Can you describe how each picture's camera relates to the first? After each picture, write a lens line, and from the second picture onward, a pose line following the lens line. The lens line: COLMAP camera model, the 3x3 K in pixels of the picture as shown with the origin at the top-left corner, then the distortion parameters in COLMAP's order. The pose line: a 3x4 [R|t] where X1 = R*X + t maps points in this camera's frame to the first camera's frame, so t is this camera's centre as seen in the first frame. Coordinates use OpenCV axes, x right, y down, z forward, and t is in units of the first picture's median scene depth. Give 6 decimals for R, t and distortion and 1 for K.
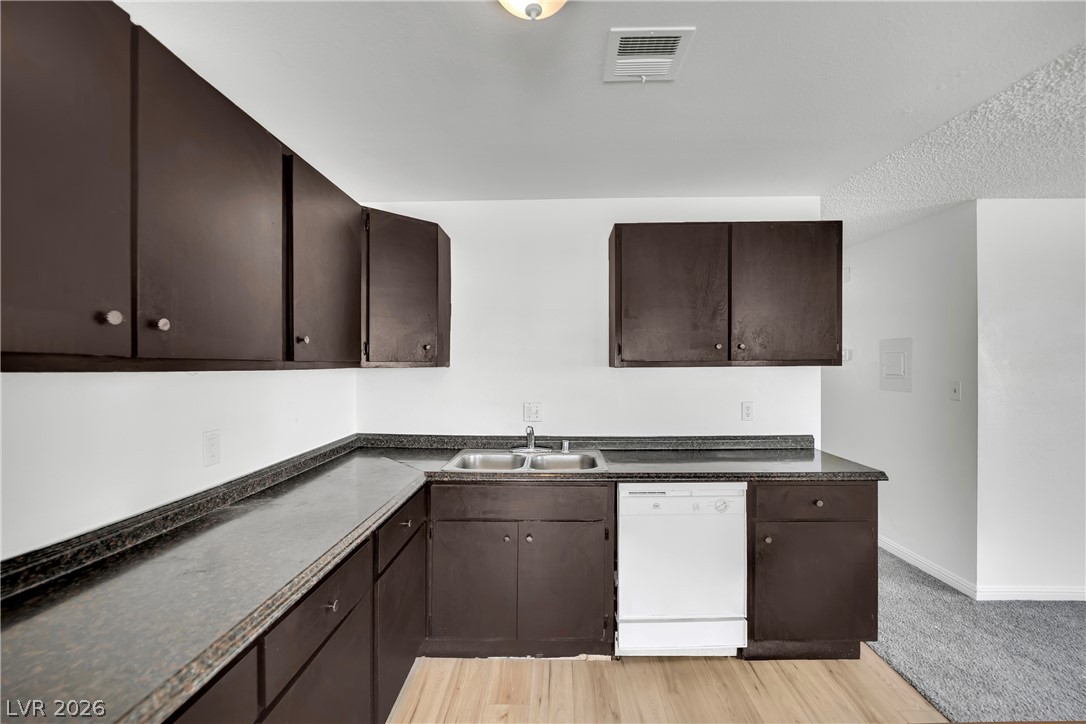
lens RADIAL K [[464.3, 0, 536.7], [0, 464.3, 361.9], [0, 0, 1]] dist [-0.013971, -0.000166]
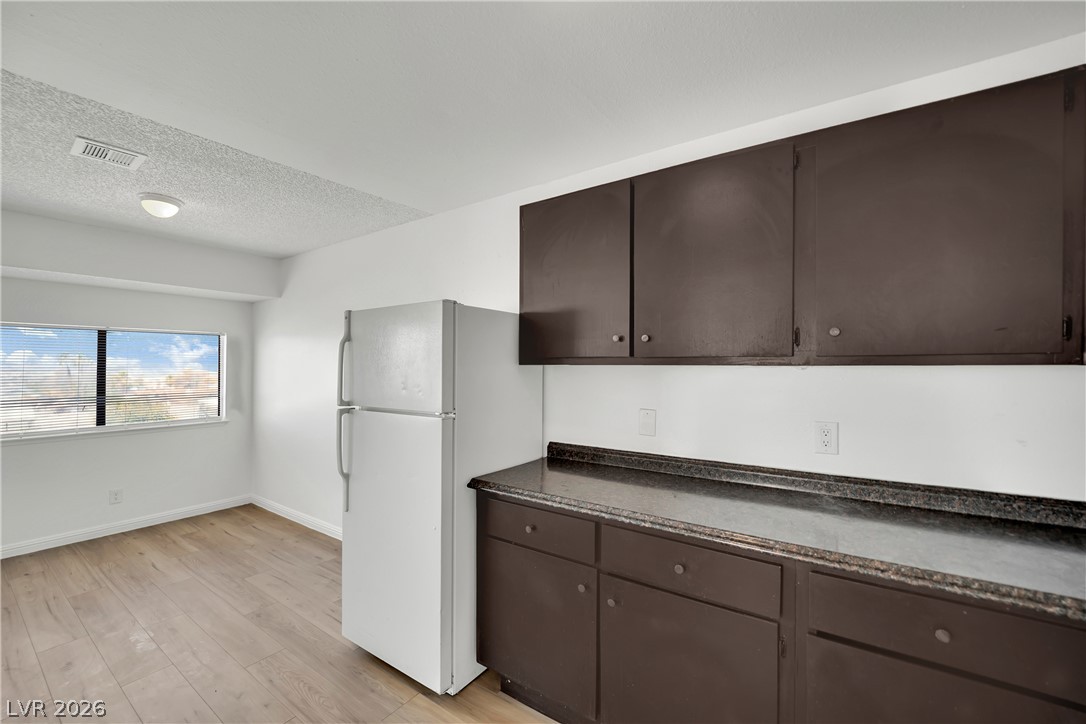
lens RADIAL K [[448.3, 0, 544.5], [0, 448.3, 360.3], [0, 0, 1]] dist [-0.015232, 0.000010]
pose [[-0.529998, -0.002133, -0.847996, 0.379544], [0.007369, 0.999947, -0.007121, 0.006135], [0.847967, -0.010023, -0.529955, 0.716521]]
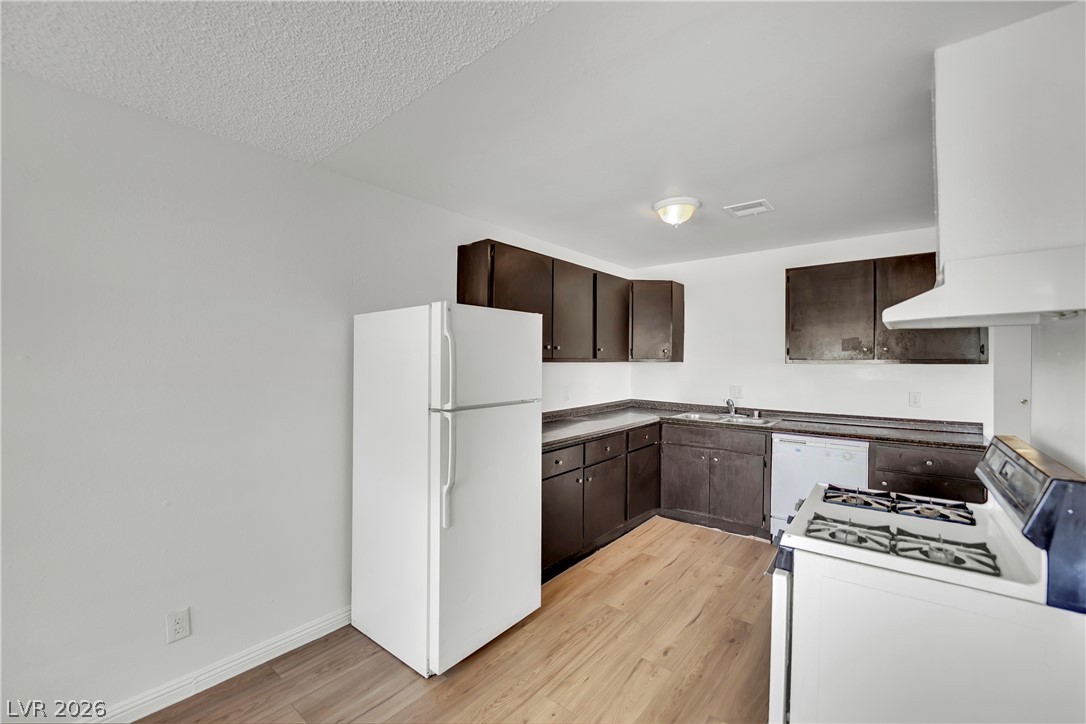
lens RADIAL K [[448.3, 0, 544.5], [0, 448.3, 360.3], [0, 0, 1]] dist [-0.015232, 0.000010]
pose [[0.811387, 0.006012, -0.584479, 0.437333], [-0.003999, 0.999981, 0.004735, -0.002440], [0.584496, -0.001505, 0.811395, -0.742581]]
